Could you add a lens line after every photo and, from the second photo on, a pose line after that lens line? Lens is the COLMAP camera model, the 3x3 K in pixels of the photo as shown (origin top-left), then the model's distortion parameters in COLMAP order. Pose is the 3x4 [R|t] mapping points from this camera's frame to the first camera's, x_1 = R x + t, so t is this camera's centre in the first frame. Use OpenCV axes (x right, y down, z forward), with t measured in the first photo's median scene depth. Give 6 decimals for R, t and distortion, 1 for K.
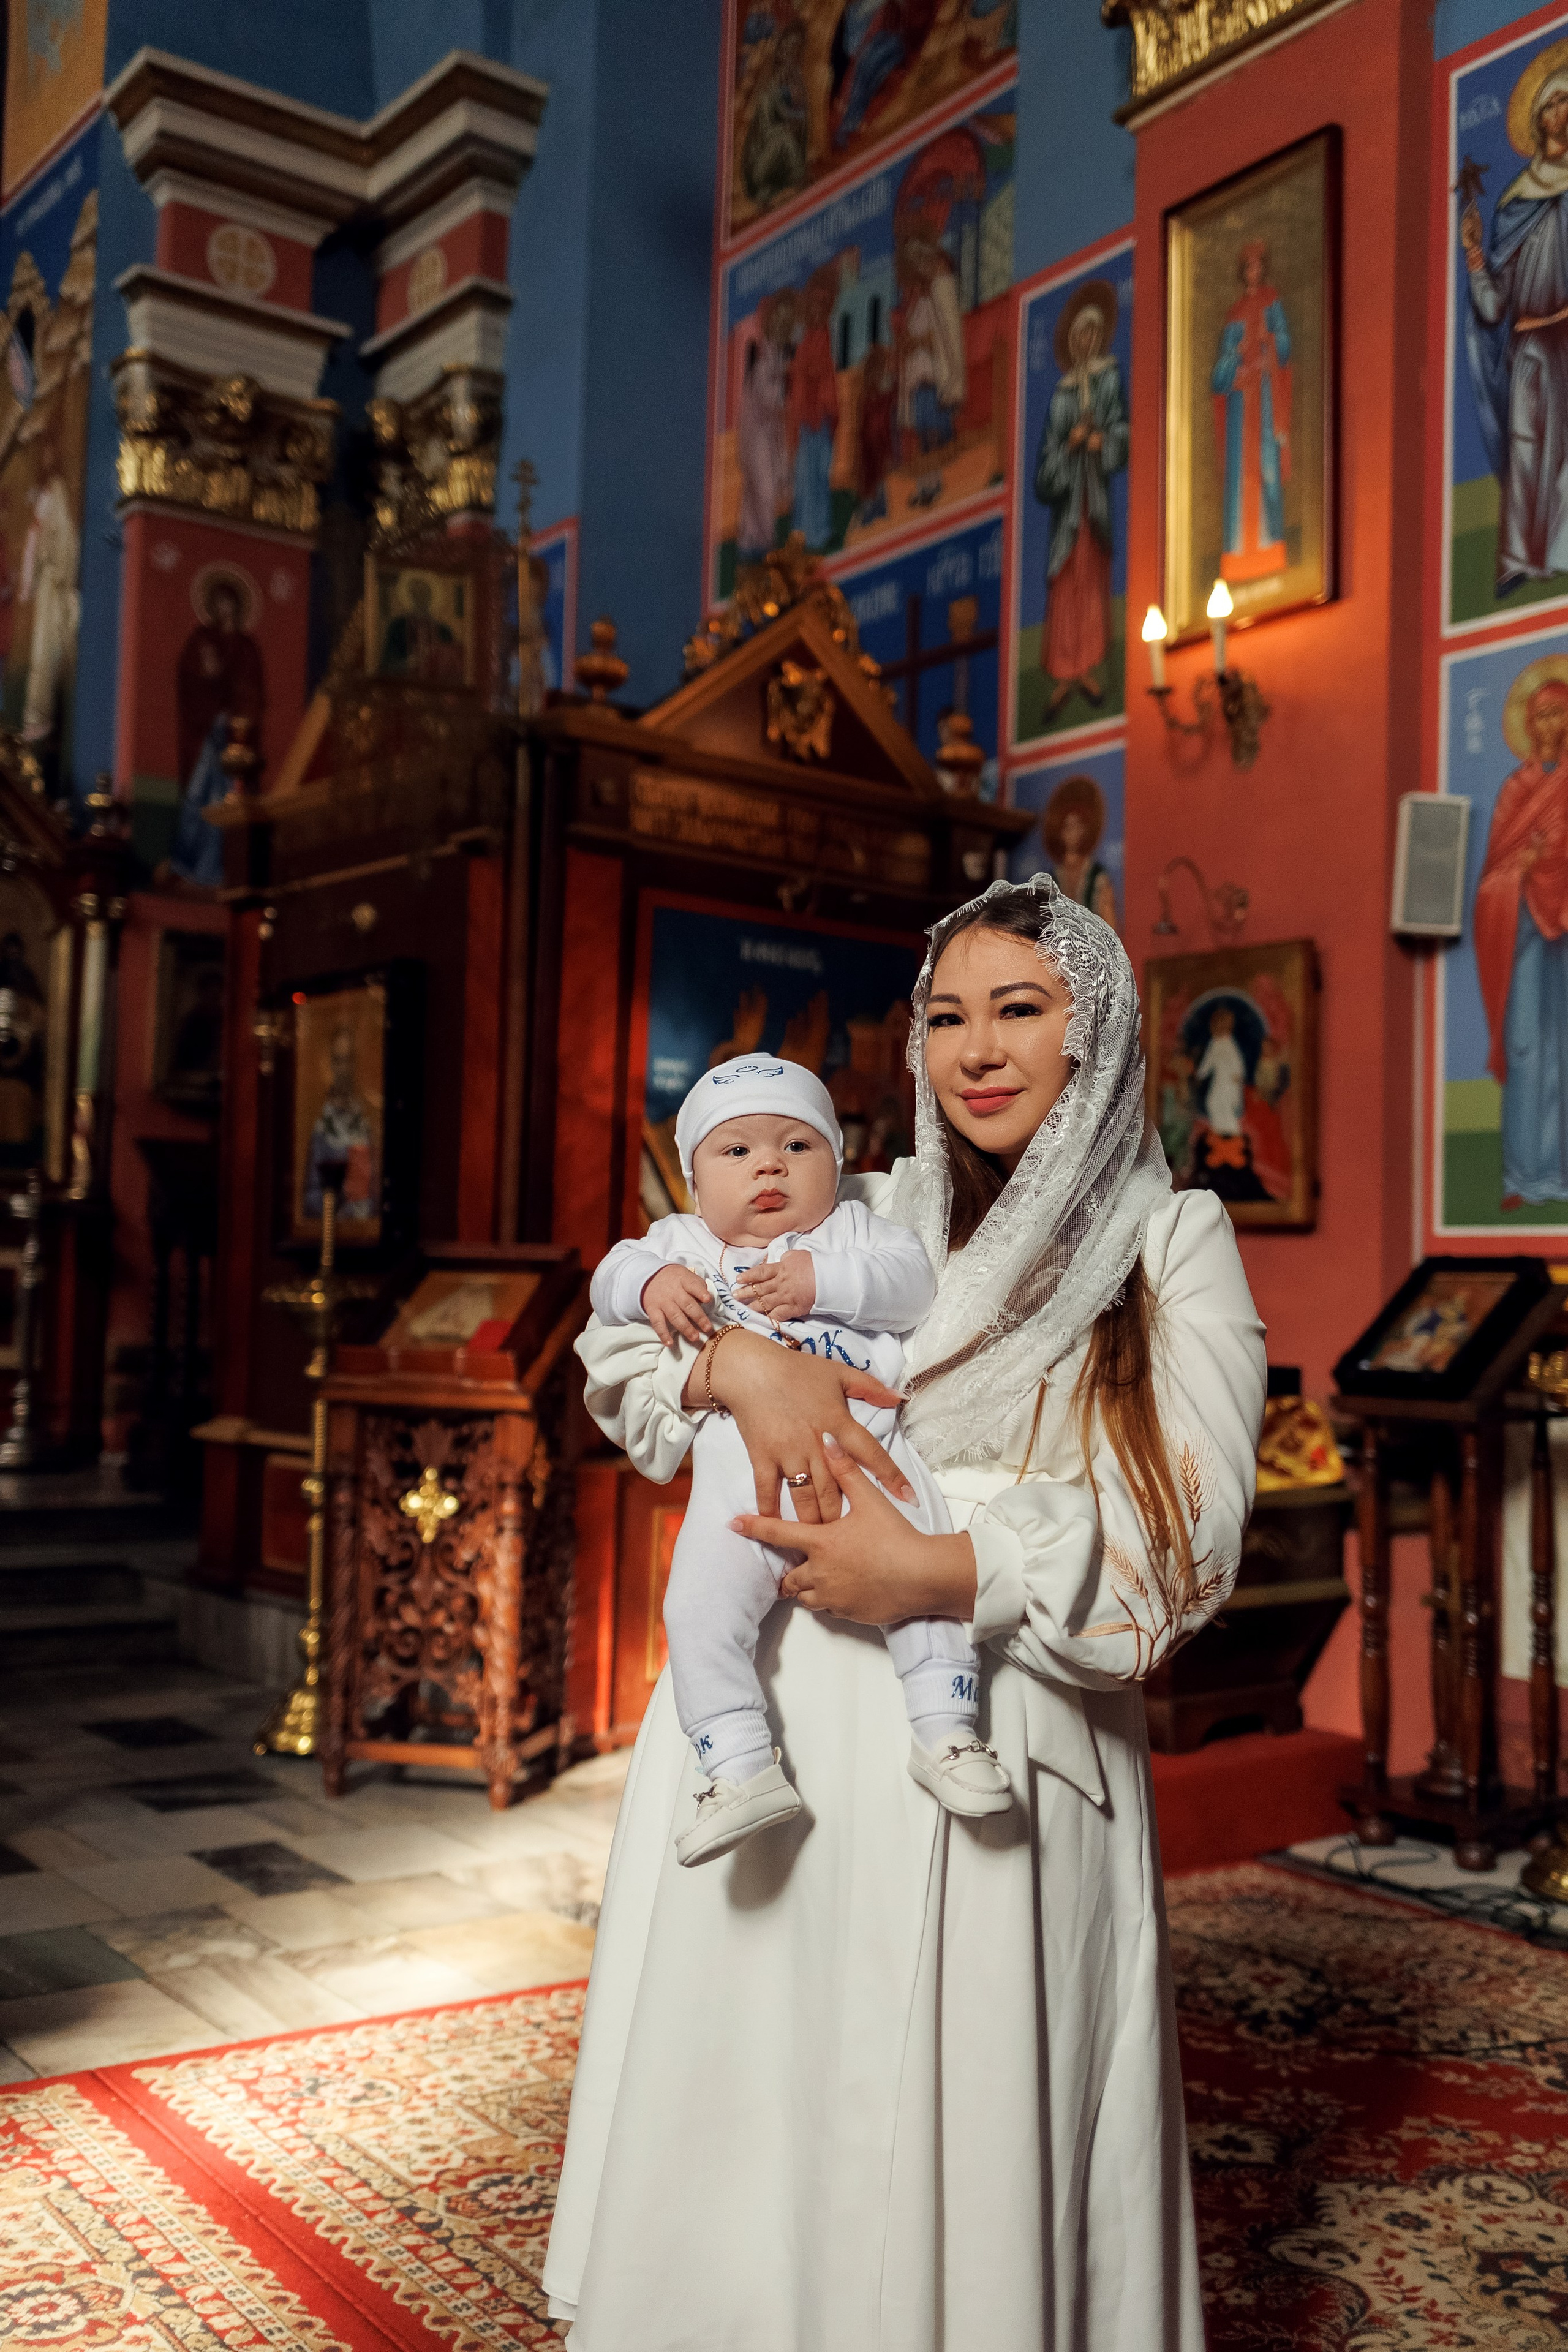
lens RADIAL K [[2261.1, 0, 791.0], [0, 2261.1, 1191.5], [0, 0, 1]] dist [0.018175, -0.026471]
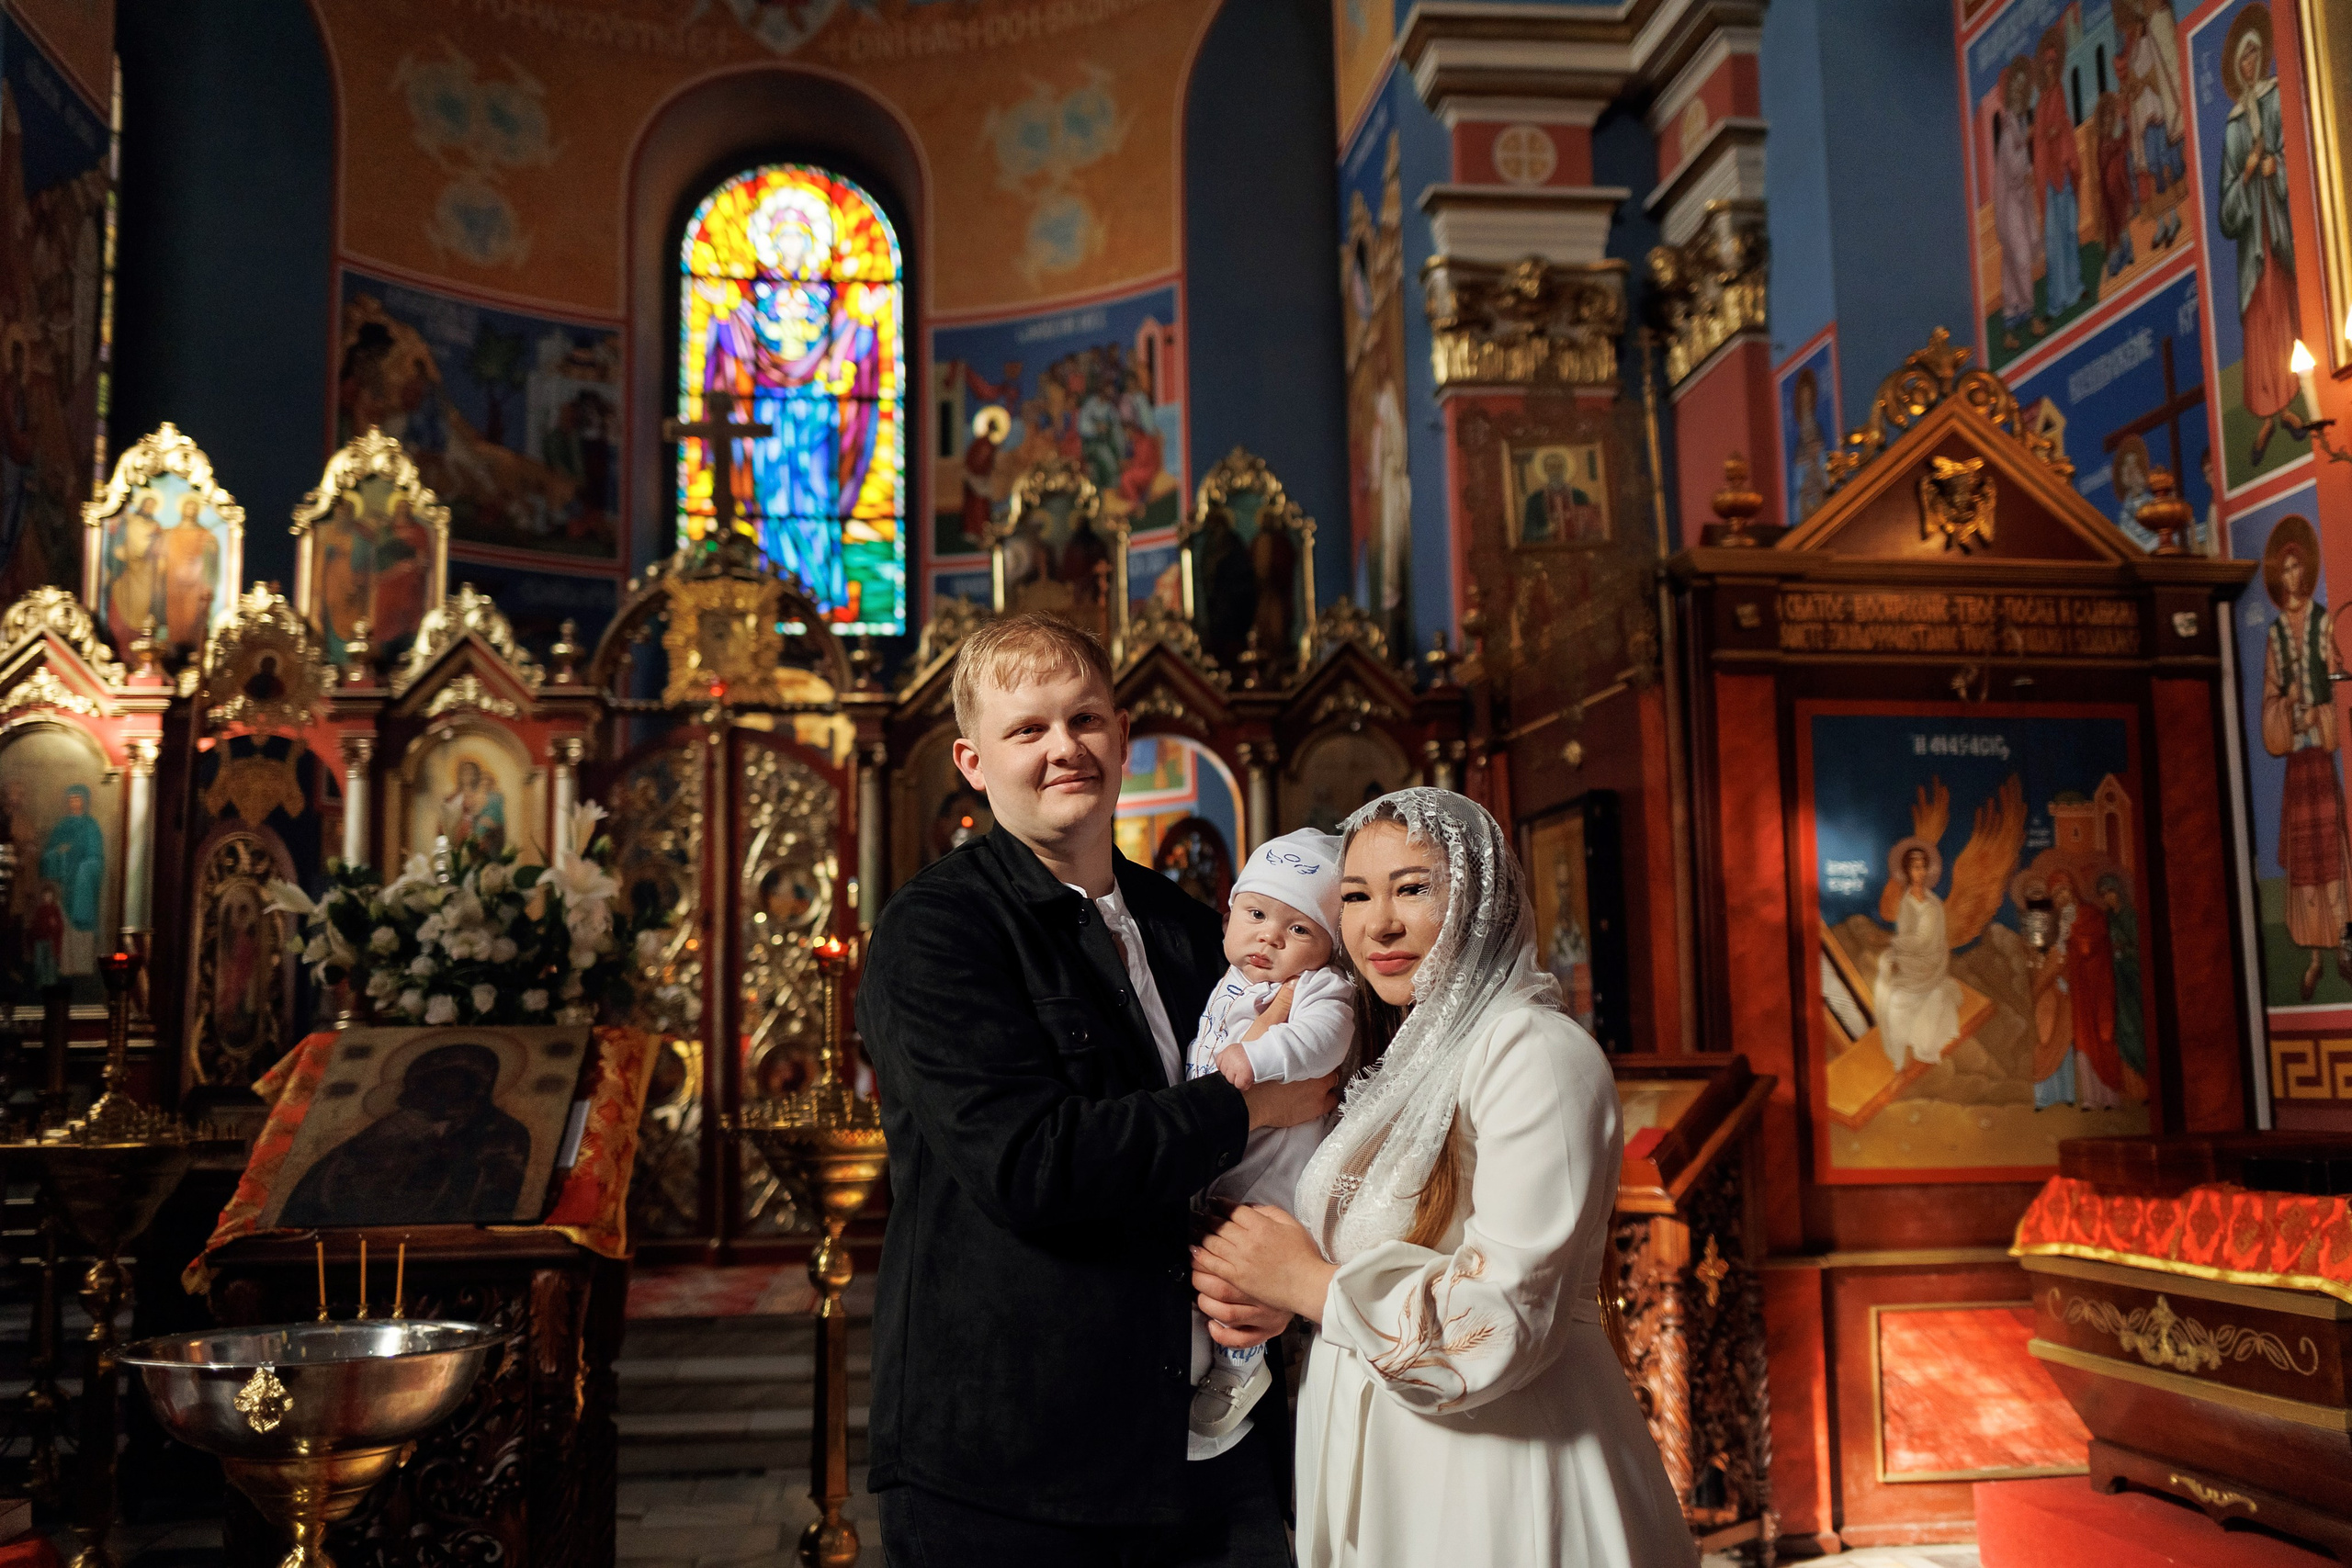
lens RADIAL K [[2291.7, 0, 1176.0], [0, 2291.7, 784.0], [0, 0, 1]] dist [-0.000674, -0.017907]
pose [[0.856118, -0.106770, -0.505631, 0.150072], [0.065823, 0.992984, -0.098232, -0.007951], [0.512571, 0.050816, 0.857140, -0.030825]]
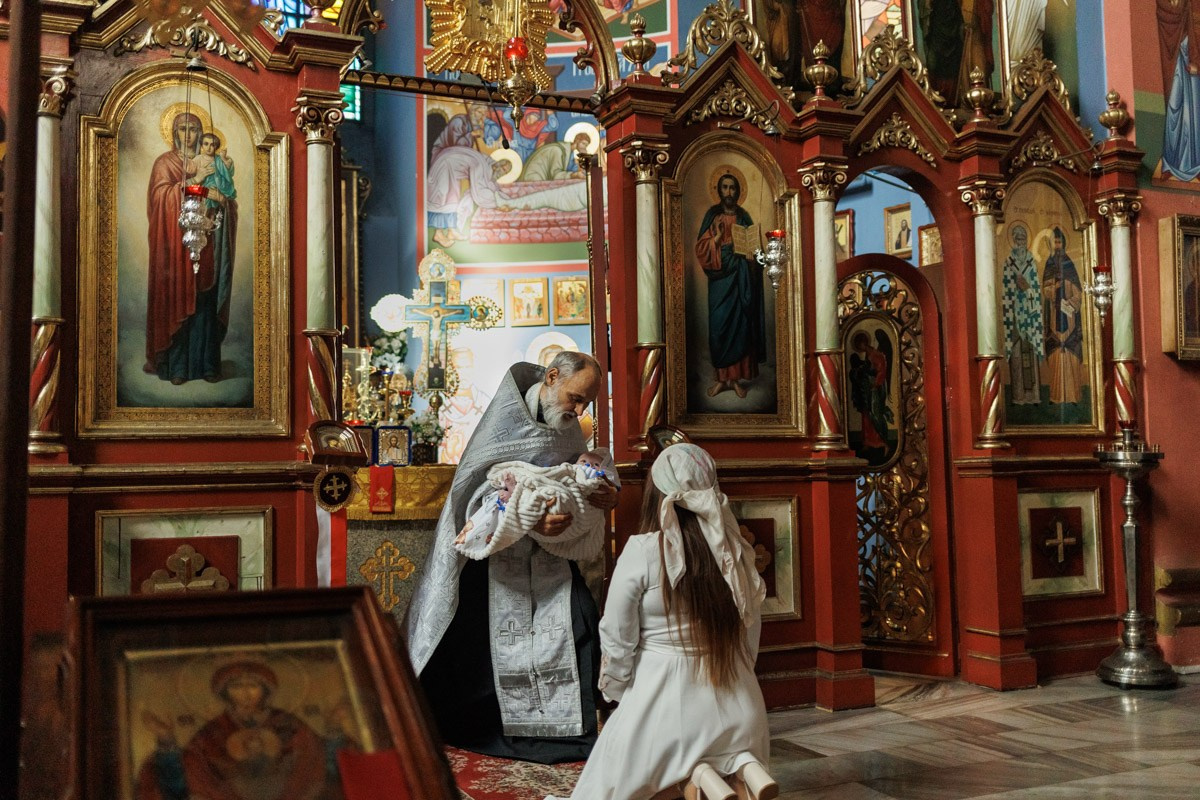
lens RADIAL K [[1166.7, 0, 600.0], [0, 1166.7, 400.0], [0, 0, 1]] dist [0.041129, -0.022304]
pose [[0.975036, -0.052155, -0.215834, -0.443071], [0.050431, 0.998636, -0.013490, -0.026423], [0.216244, 0.002269, 0.976337, 0.330605]]
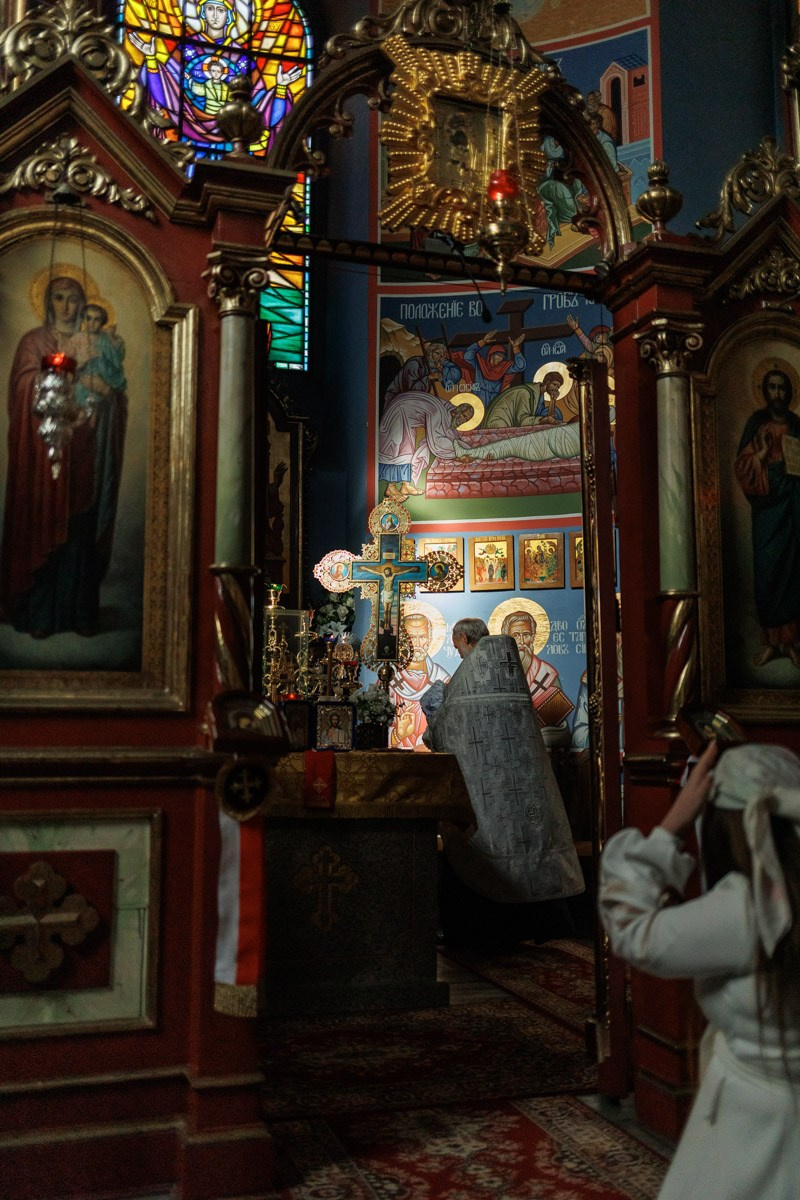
lens RADIAL K [[1153.6, 0, 403.6], [0, 1153.6, 607.9], [0, 0, 1]] dist [0.018175, -0.026471]
pose [[0.941662, -0.063346, -0.330544, -0.491880], [0.038389, 0.995934, -0.081499, -0.024880], [0.334363, 0.064055, 0.940265, 0.457973]]
